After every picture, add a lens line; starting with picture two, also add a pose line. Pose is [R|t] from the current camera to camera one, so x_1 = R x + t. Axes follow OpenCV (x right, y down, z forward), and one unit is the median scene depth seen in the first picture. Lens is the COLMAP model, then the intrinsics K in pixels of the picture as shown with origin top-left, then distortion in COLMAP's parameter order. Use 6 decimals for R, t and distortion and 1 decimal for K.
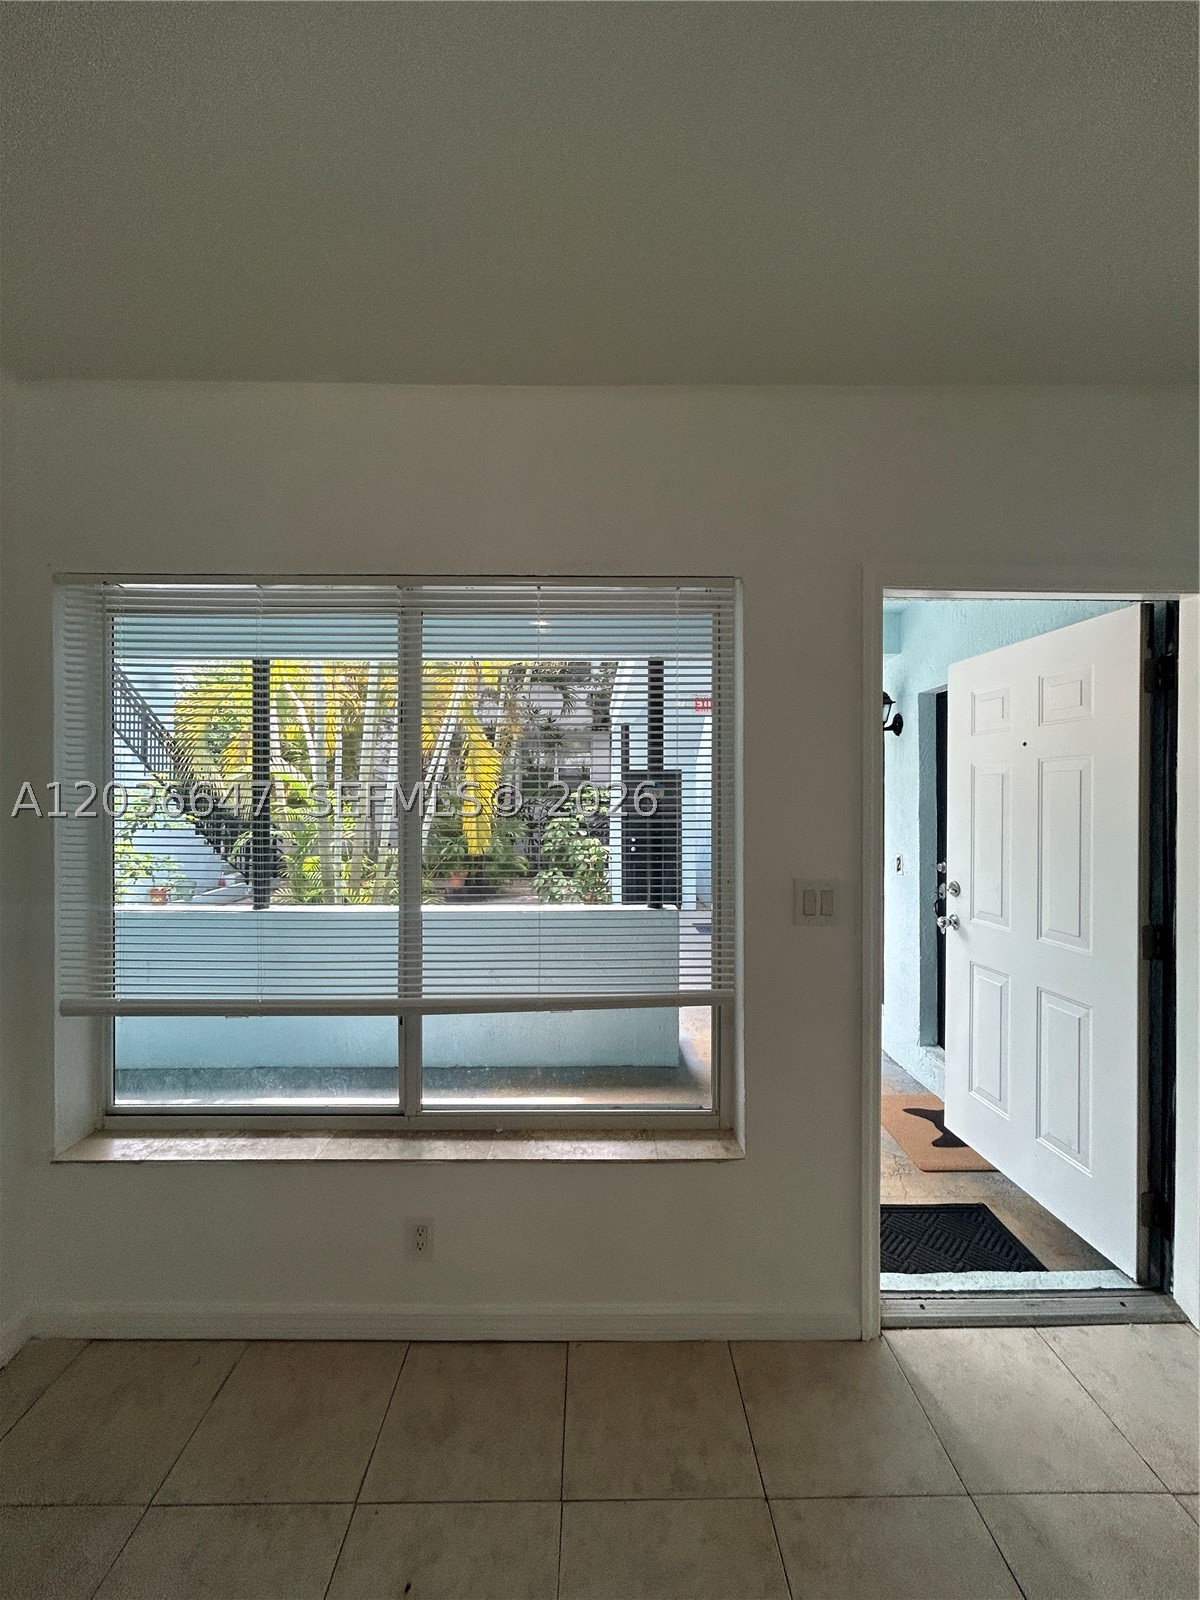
lens RADIAL K [[638.8, 0, 600.0], [0, 638.8, 800.0], [0, 0, 1]] dist [-0.000302, 0.000056]
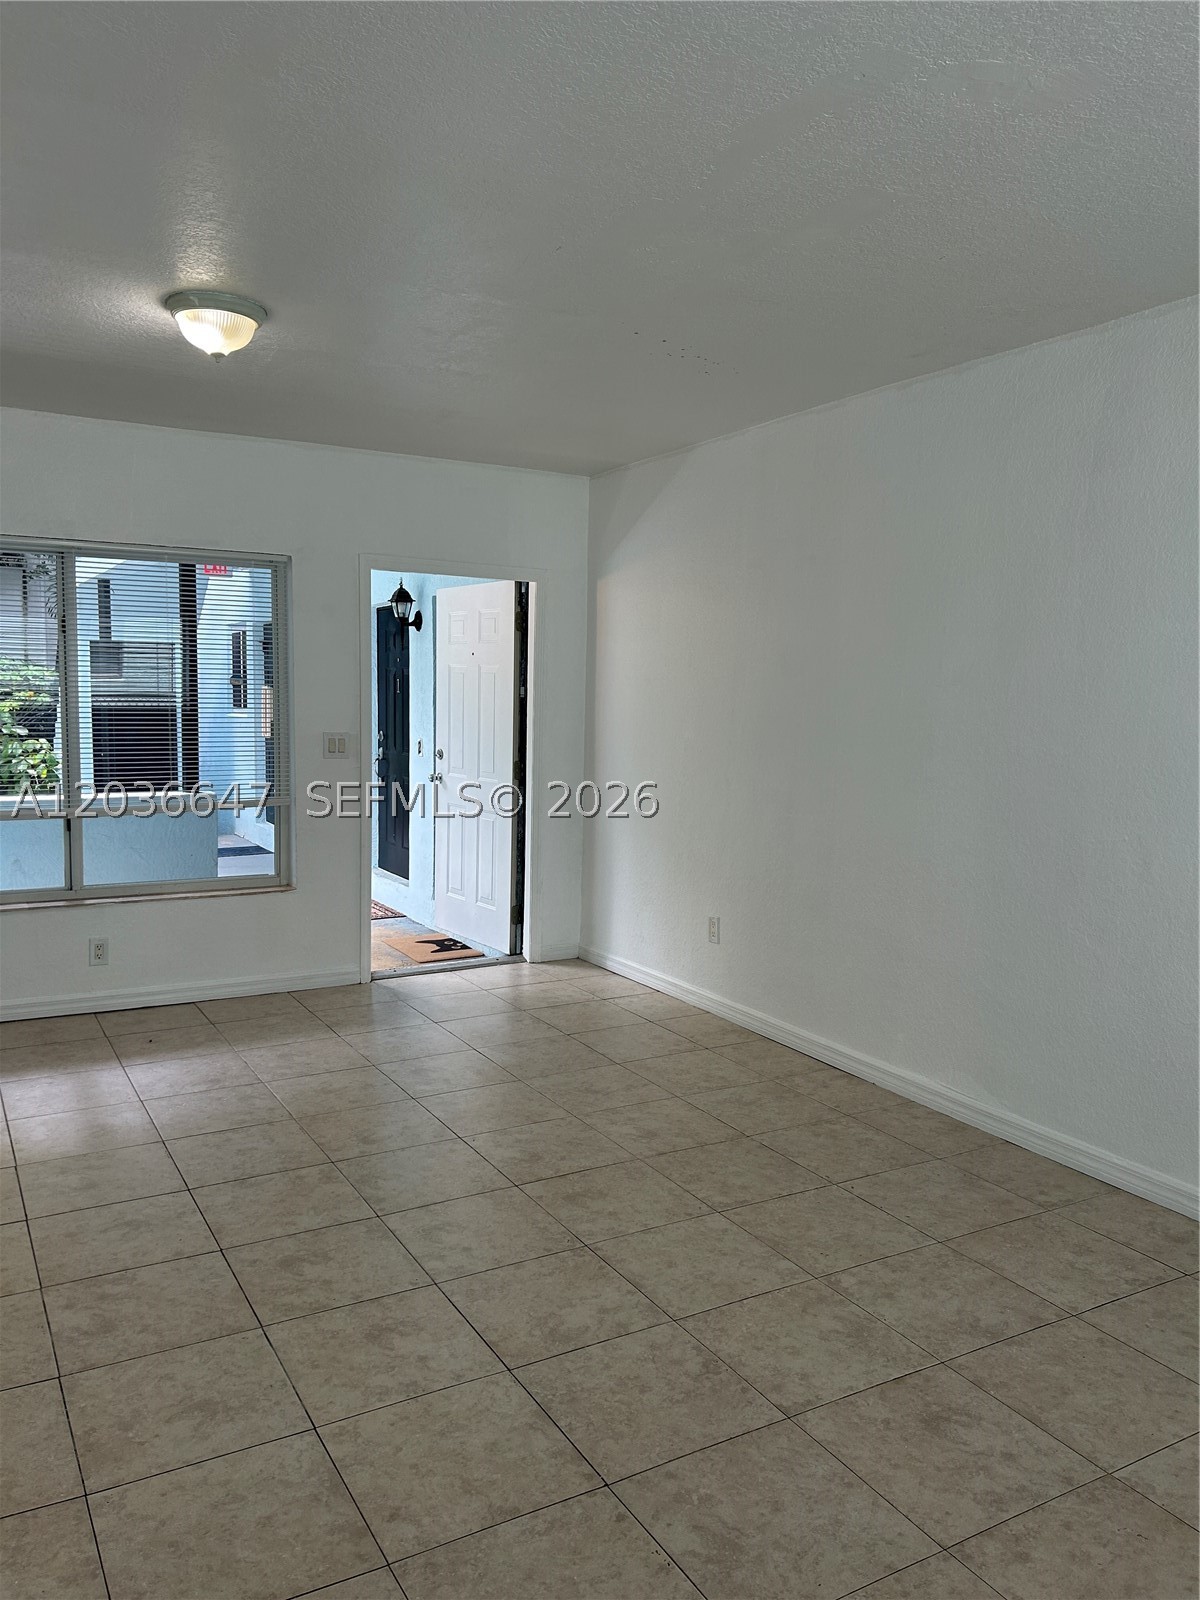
lens RADIAL K [[1199.0, 0, 588.0], [0, 1199.0, 810.2], [0, 0, 1]] dist [0.049032, -0.050088]
pose [[0.877410, -0.032676, 0.478628, -0.133805], [-0.016045, 0.995121, 0.097351, 0.000611], [-0.479474, -0.093097, 0.872604, -0.466630]]
